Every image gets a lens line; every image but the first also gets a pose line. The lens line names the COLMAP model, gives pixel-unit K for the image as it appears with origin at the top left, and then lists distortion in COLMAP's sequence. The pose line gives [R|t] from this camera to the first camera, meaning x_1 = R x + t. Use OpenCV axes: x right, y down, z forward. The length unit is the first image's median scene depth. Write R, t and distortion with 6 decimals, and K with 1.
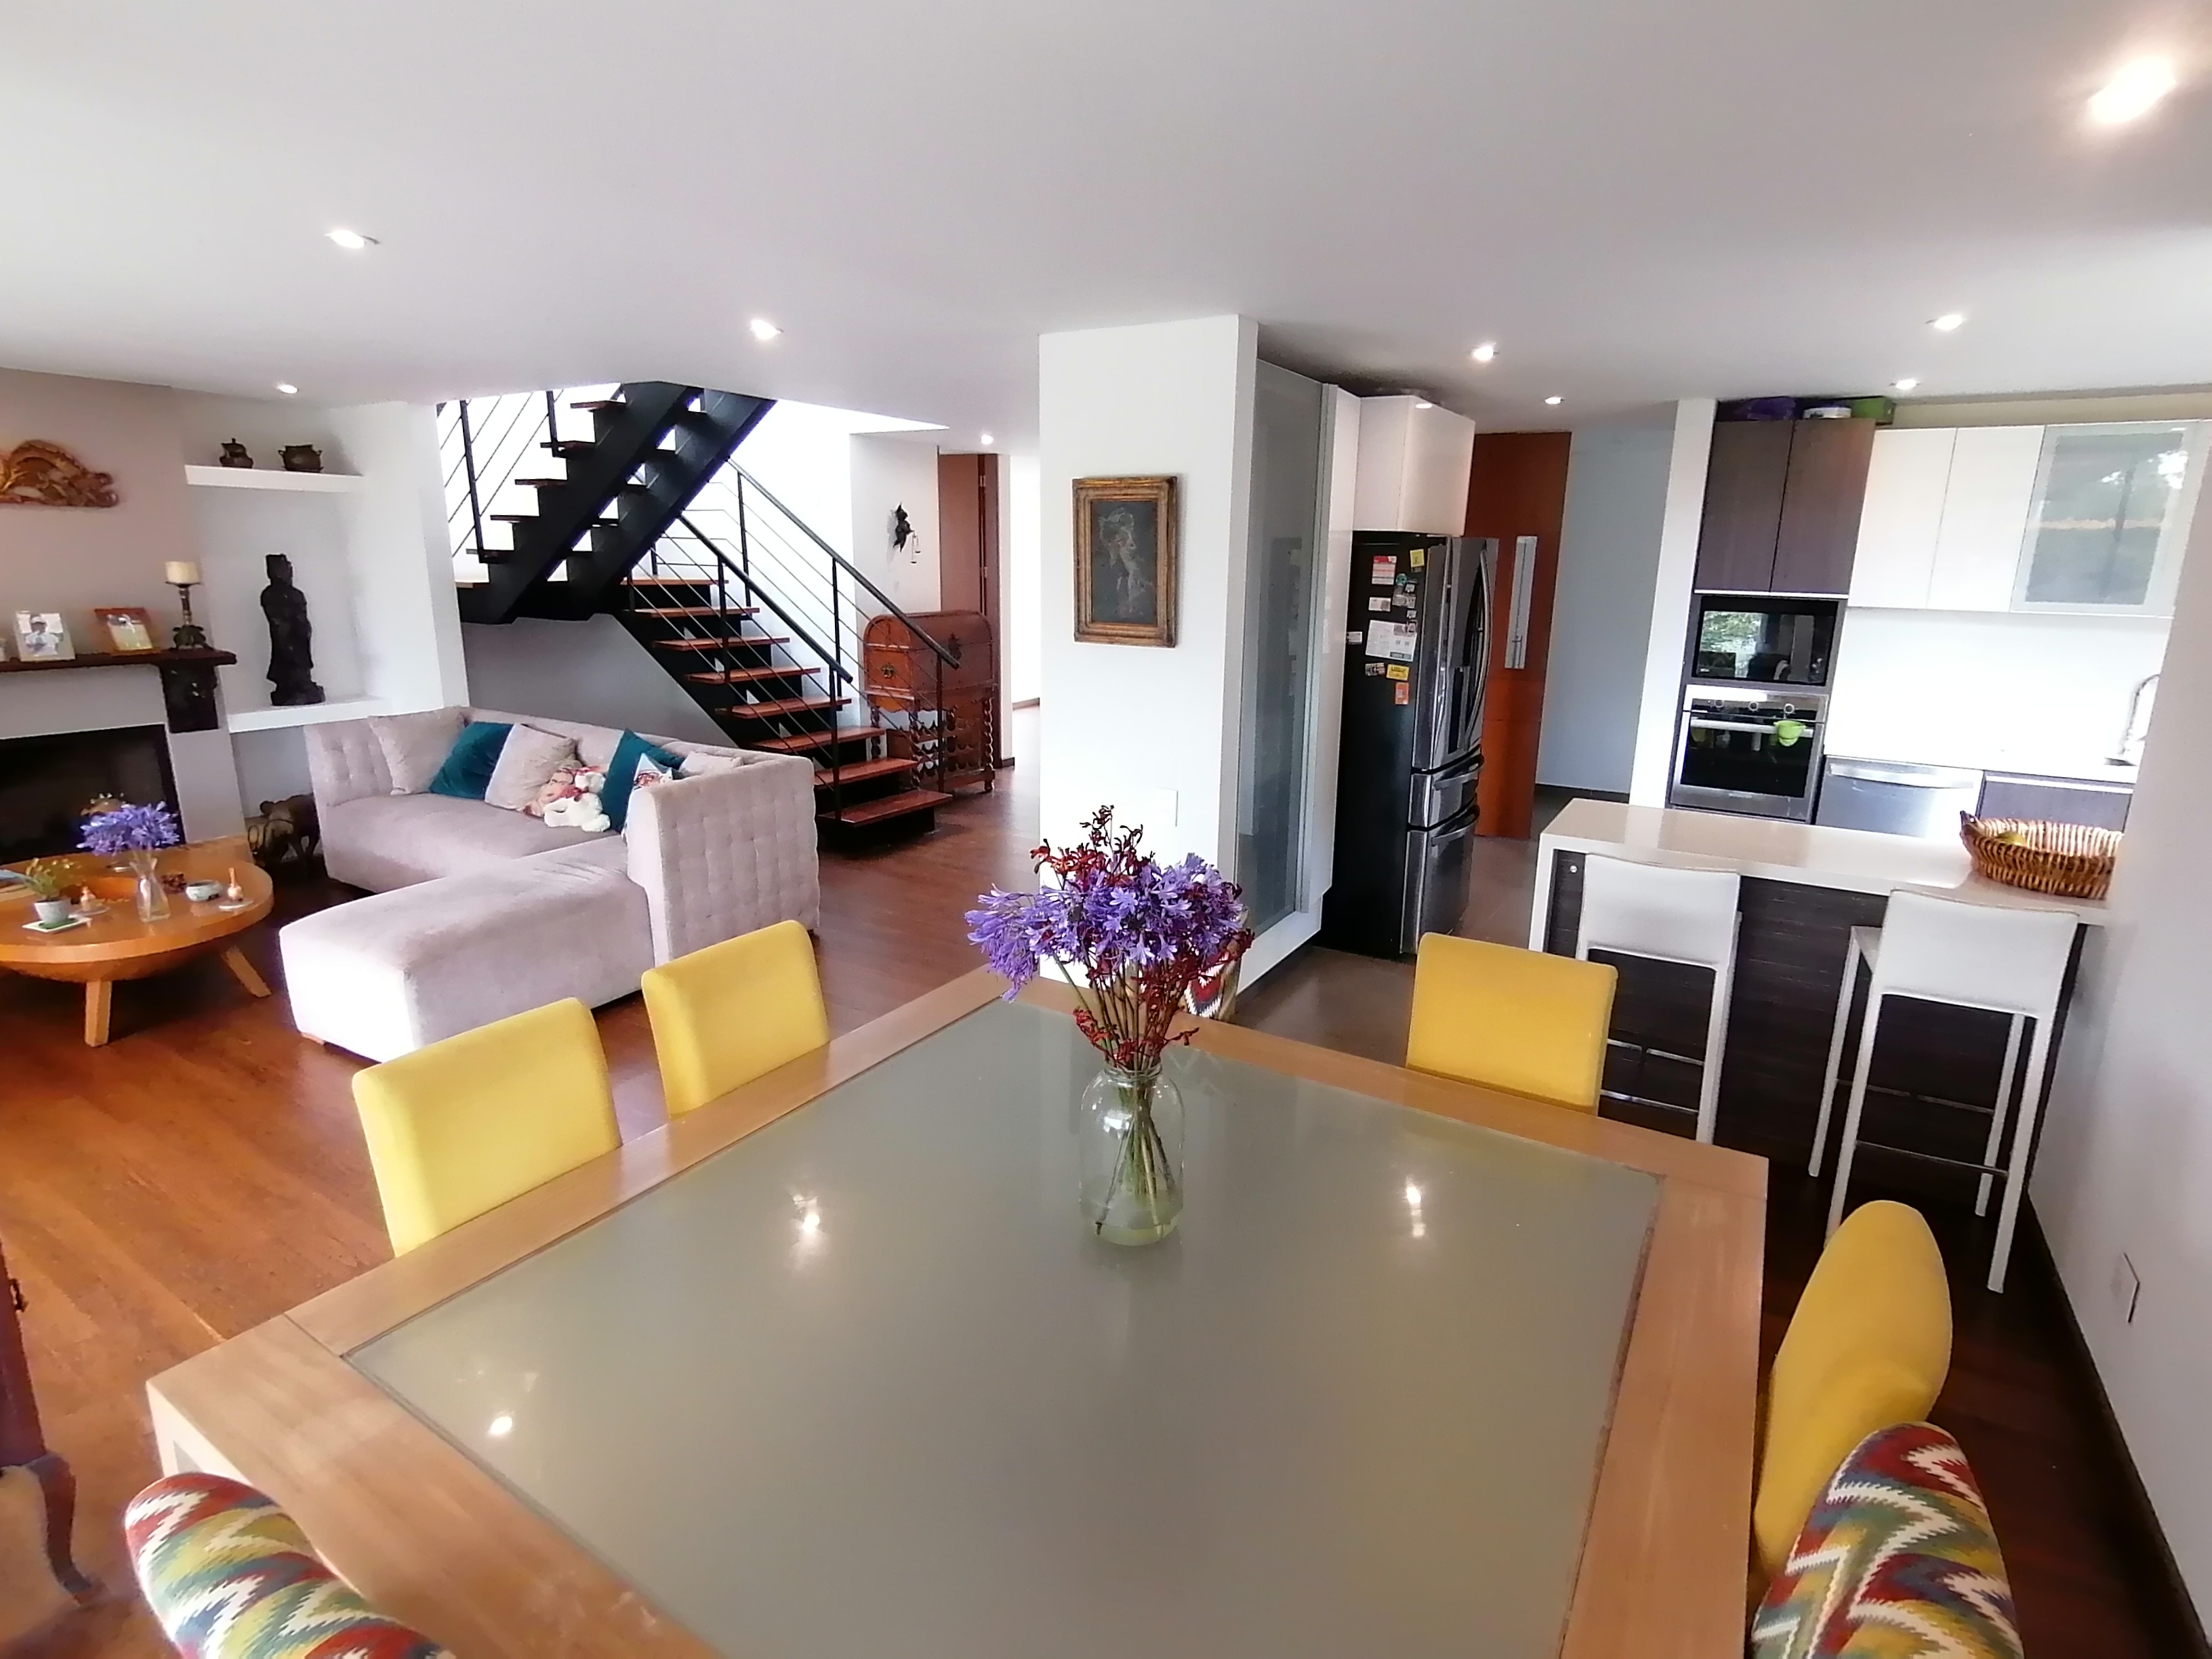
lens RADIAL K [[1108.9, 0, 1109.3], [0, 1108.9, 820.9], [0, 0, 1]] dist [-0.003916, -0.001637]
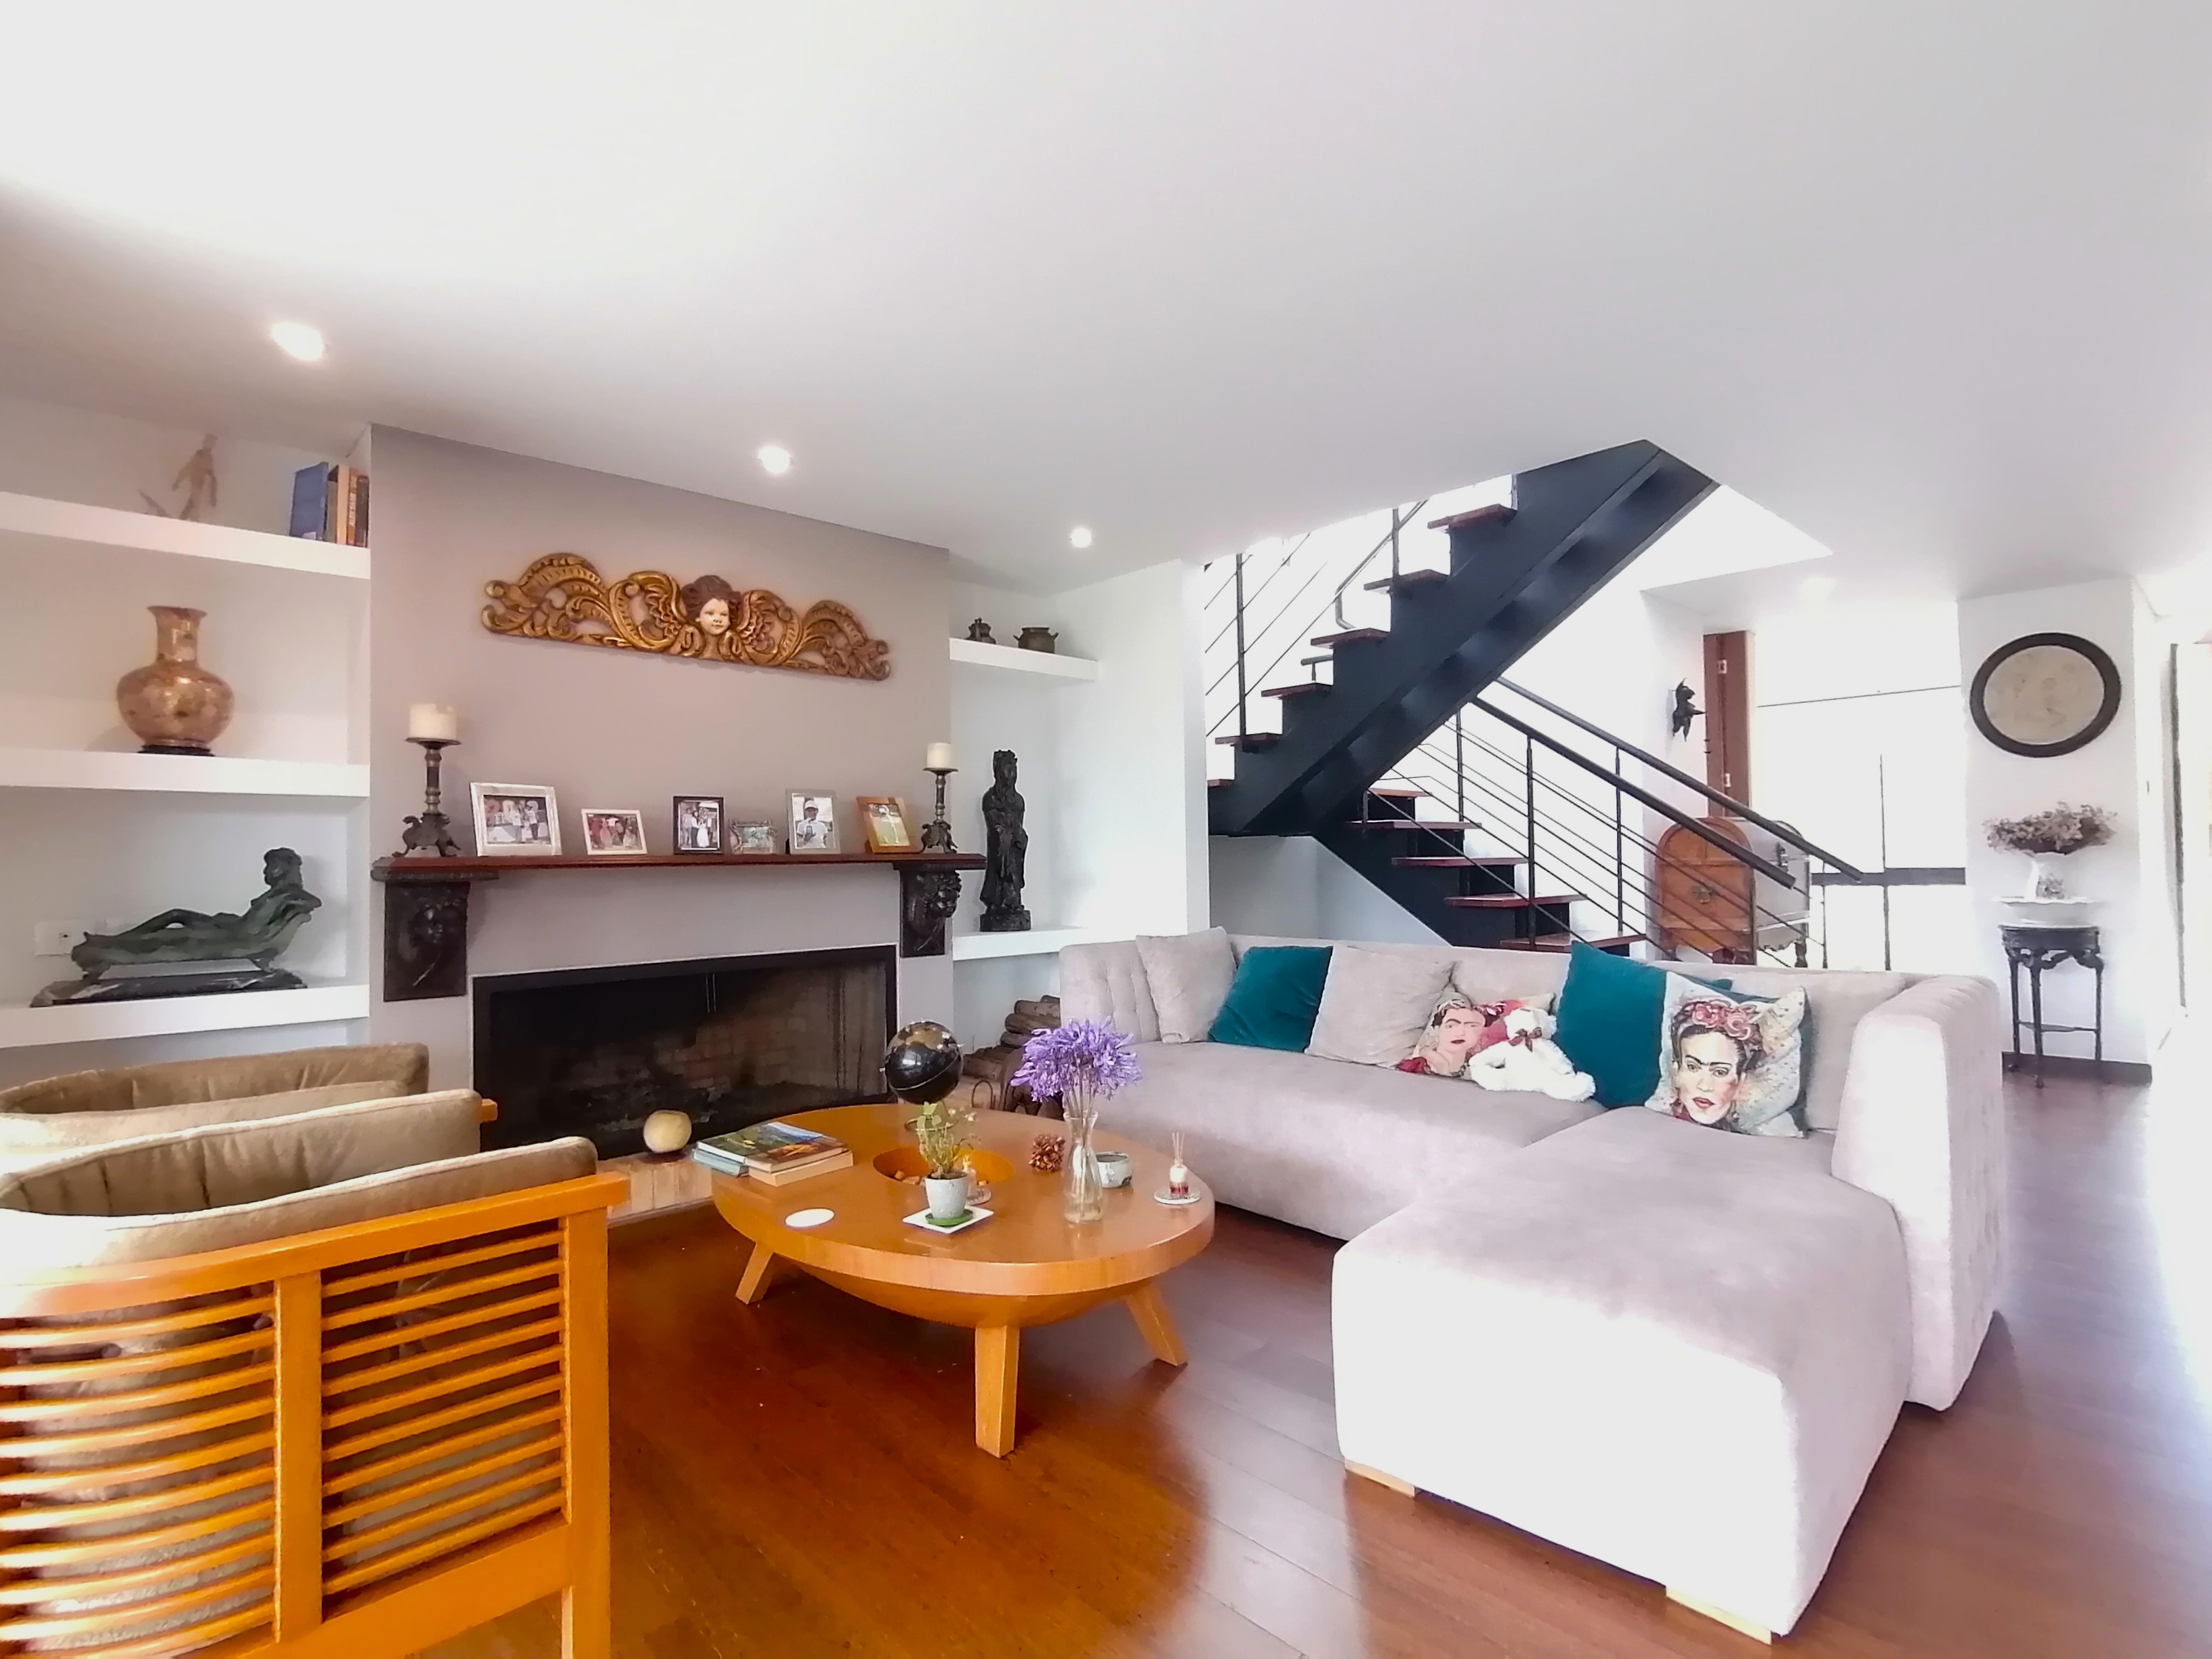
lens RADIAL K [[1094.1, 0, 1107.7], [0, 1094.1, 827.5], [0, 0, 1]] dist [0.020039, -0.039253]
pose [[0.962773, -0.035455, -0.267975, -0.509174], [-0.036788, 0.964950, -0.259842, 0.029384], [0.267795, 0.260027, 0.927724, 0.300068]]
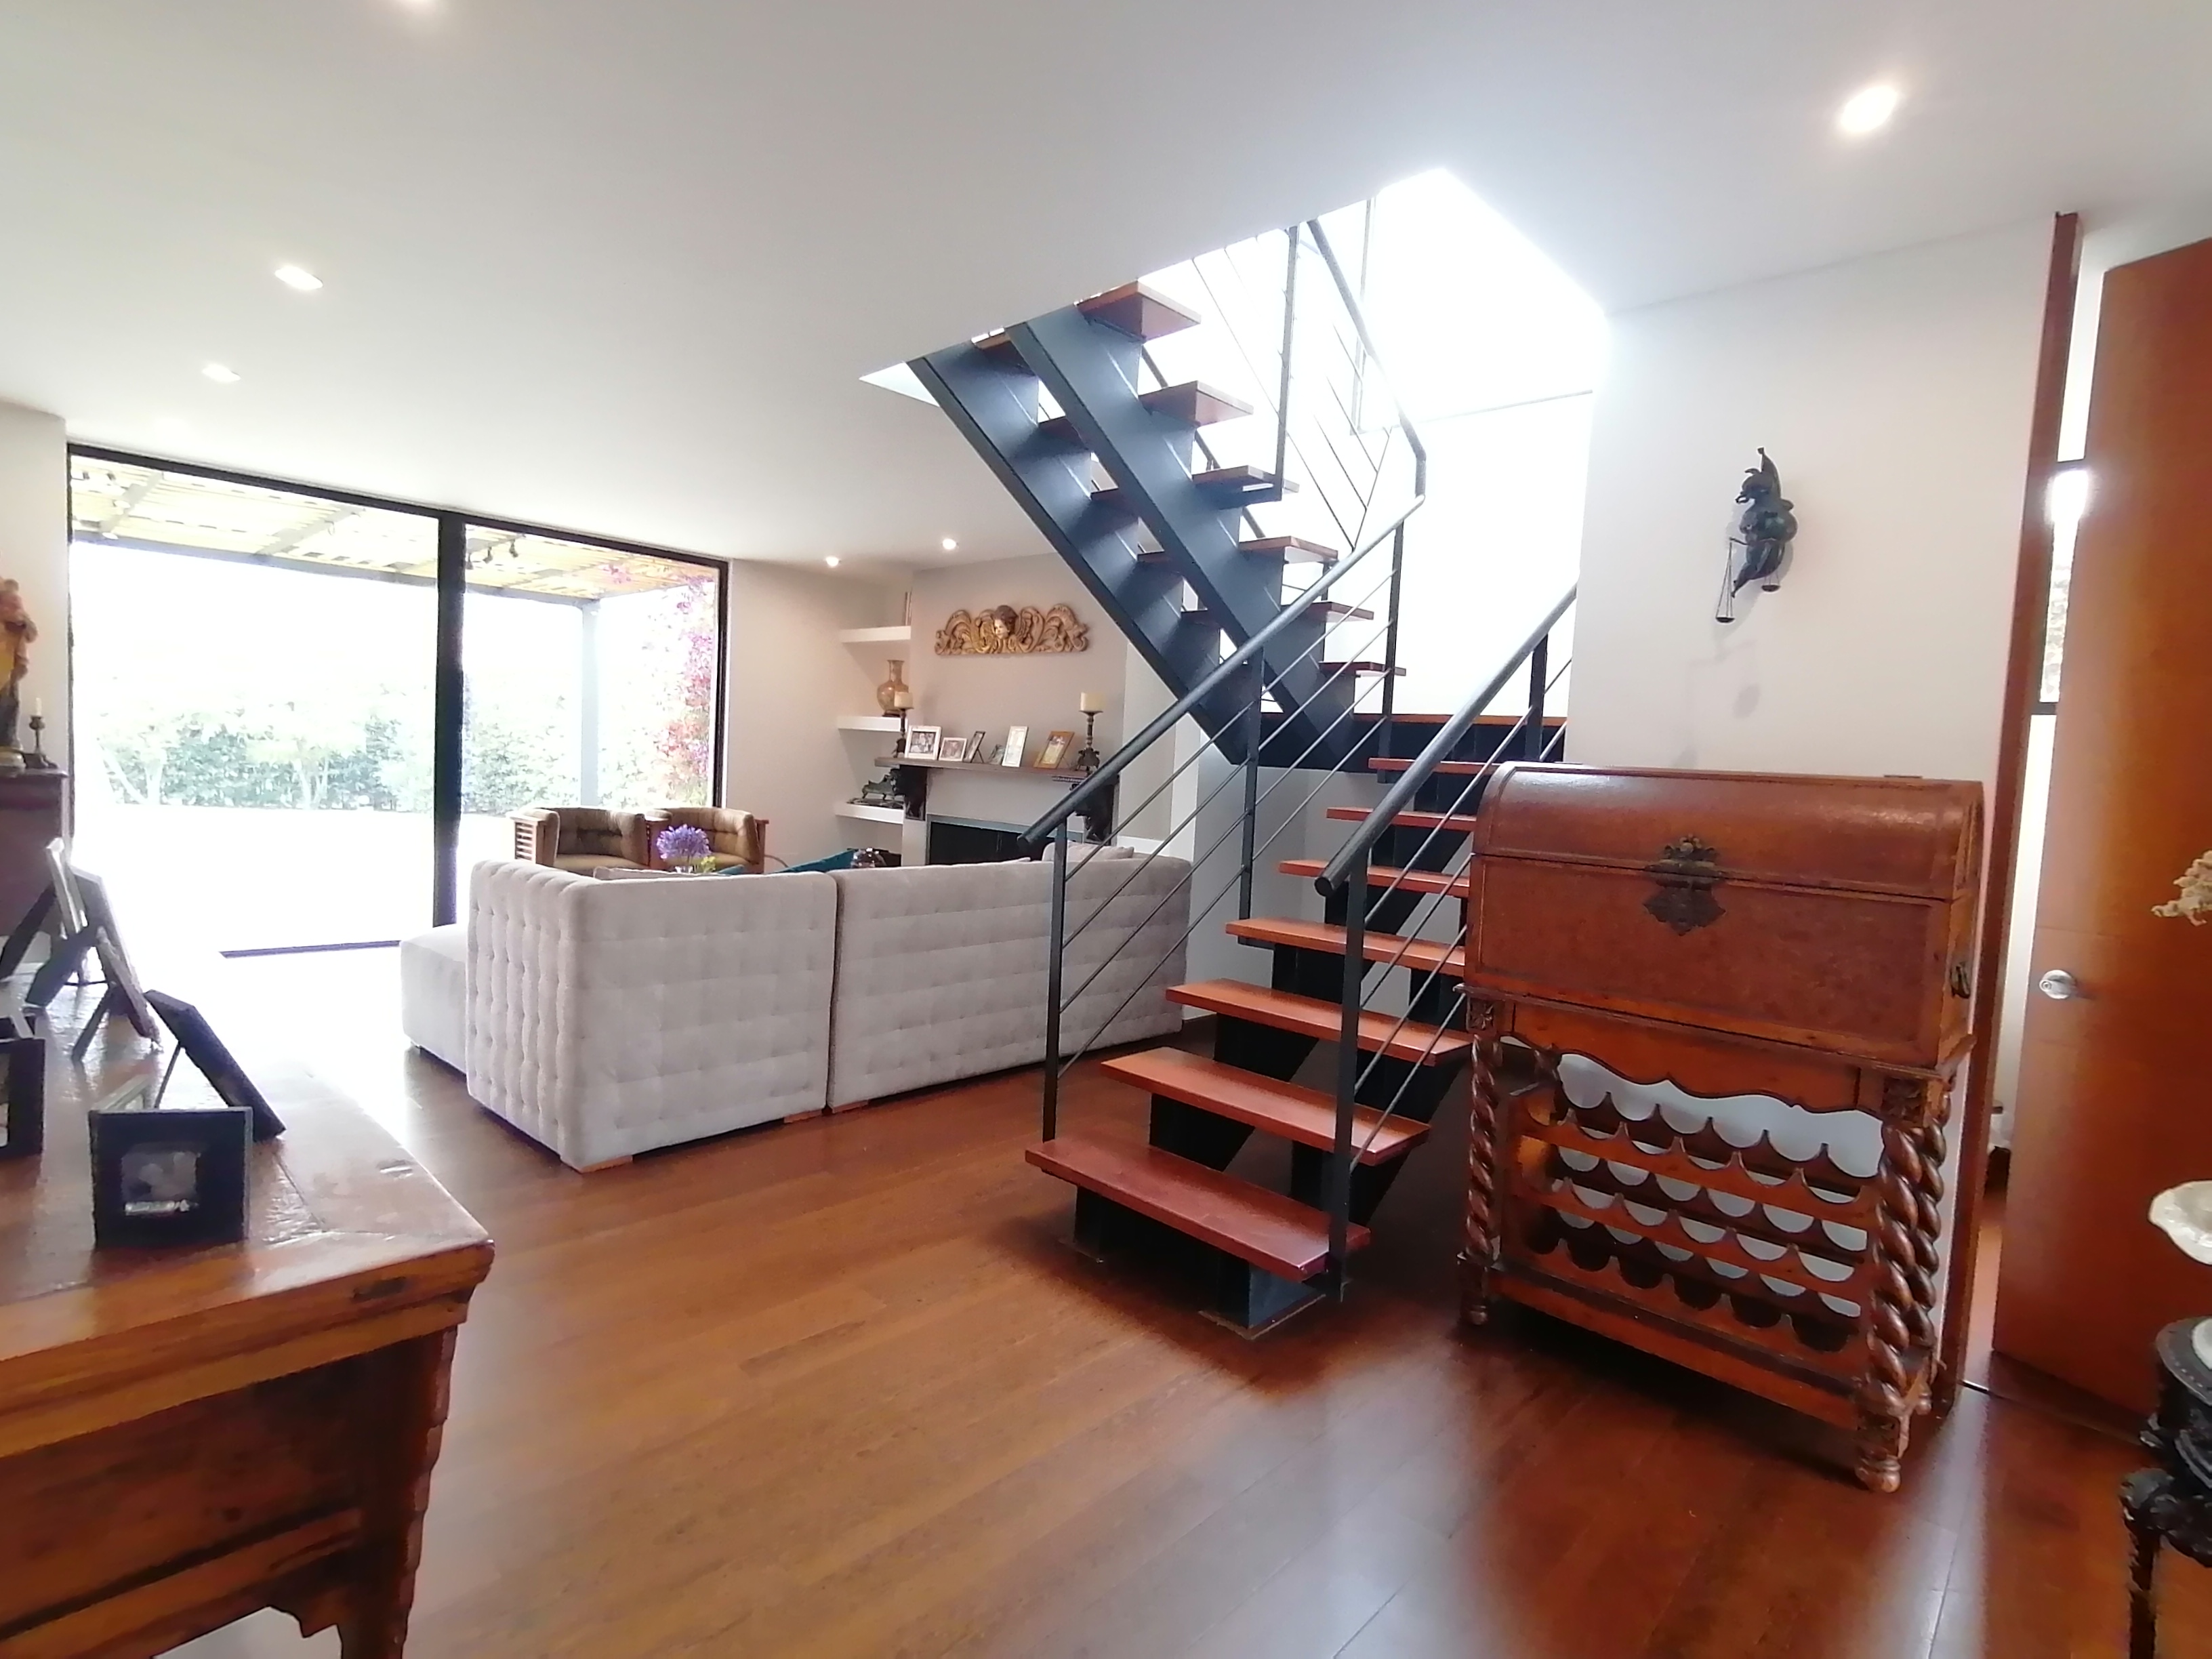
lens RADIAL K [[1094.1, 0, 1107.7], [0, 1094.1, 827.5], [0, 0, 1]] dist [0.020039, -0.039253]
pose [[-0.221799, 0.031821, -0.974573, 0.246613], [-0.289946, 0.952107, 0.097075, -0.216184], [0.930987, 0.304104, -0.201950, 1.280925]]
